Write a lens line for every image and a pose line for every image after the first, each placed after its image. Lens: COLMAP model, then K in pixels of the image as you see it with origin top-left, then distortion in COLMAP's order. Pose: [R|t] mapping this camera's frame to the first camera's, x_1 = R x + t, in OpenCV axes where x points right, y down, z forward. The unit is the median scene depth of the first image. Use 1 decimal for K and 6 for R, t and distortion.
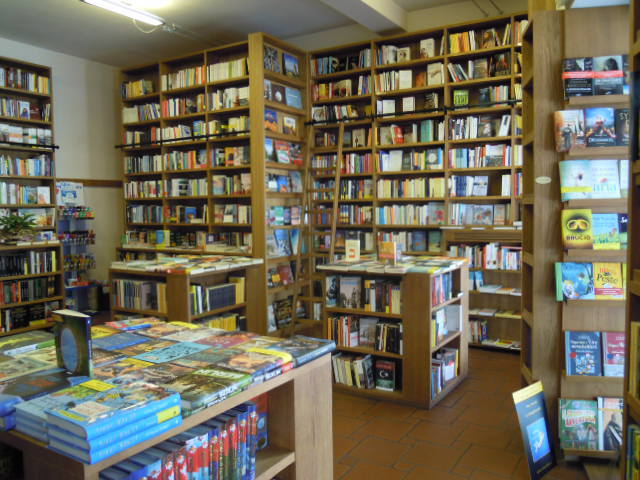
lens RADIAL K [[534.4, 0, 320.0], [0, 534.4, 240.0], [0, 0, 1]] dist [-0.038066, 0.013546]
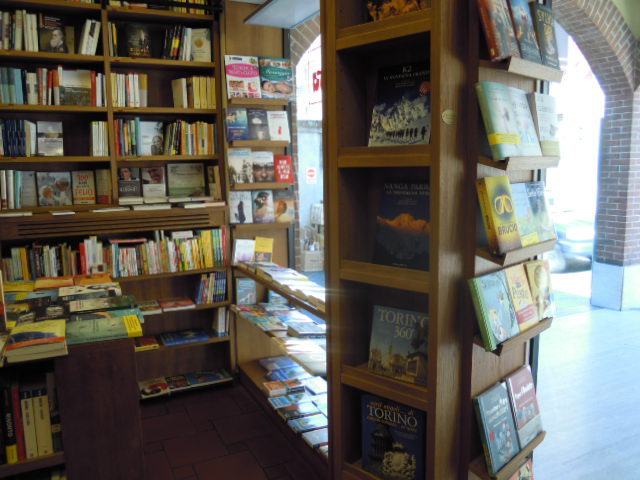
lens RADIAL K [[534.4, 0, 320.0], [0, 534.4, 240.0], [0, 0, 1]] dist [-0.038066, 0.013546]
pose [[0.528785, -0.109661, 0.841642, -0.039059], [0.059263, 0.993968, 0.092275, -0.029169], [-0.846685, 0.001084, 0.532094, 0.464794]]
